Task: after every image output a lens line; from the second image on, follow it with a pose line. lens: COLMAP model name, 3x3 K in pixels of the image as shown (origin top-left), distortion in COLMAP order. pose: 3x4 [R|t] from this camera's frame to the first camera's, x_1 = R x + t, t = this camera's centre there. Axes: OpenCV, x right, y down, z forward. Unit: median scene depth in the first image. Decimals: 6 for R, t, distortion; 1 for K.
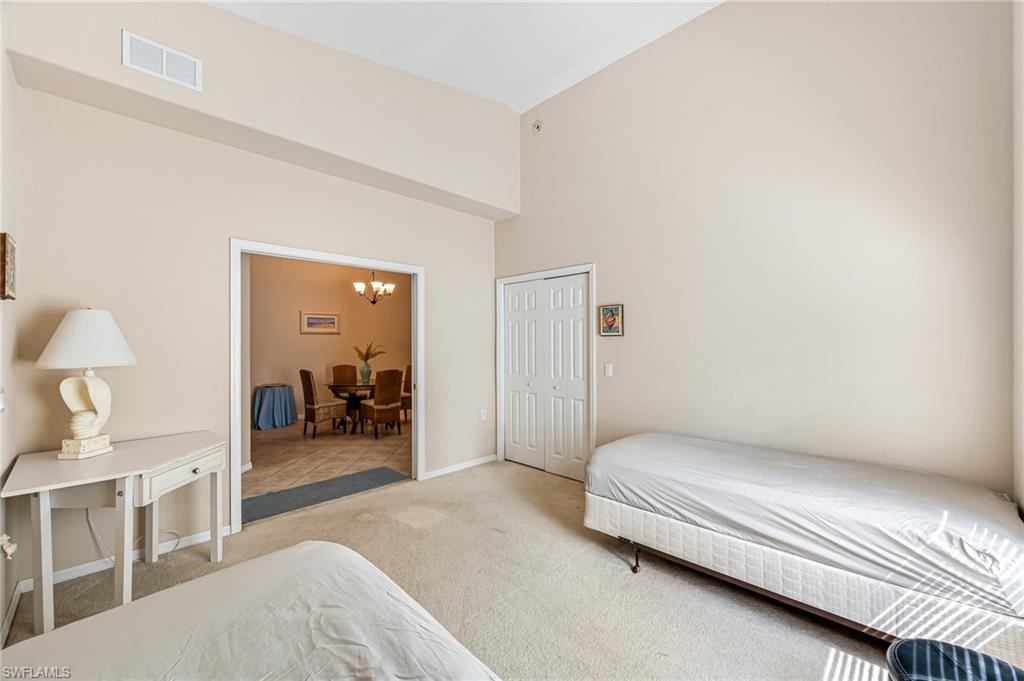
lens RADIAL K [[408.5, 0, 509.4], [0, 408.5, 341.1], [0, 0, 1]] dist [-0.000021, 0.000060]
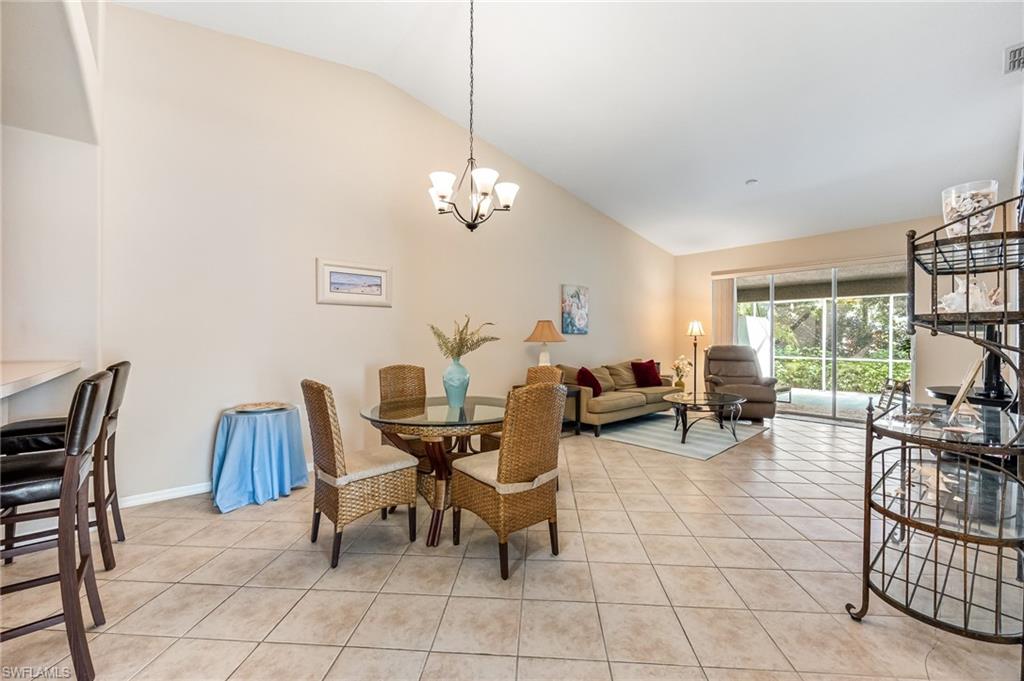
lens RADIAL K [[405.3, 0, 516.2], [0, 405.3, 341.5], [0, 0, 1]] dist [-0.001567, 0.000089]
pose [[0.998160, 0.005826, -0.060349, -0.264389], [-0.005173, 0.999926, 0.010972, 0.025876], [0.060408, -0.010639, 0.998117, 0.581551]]
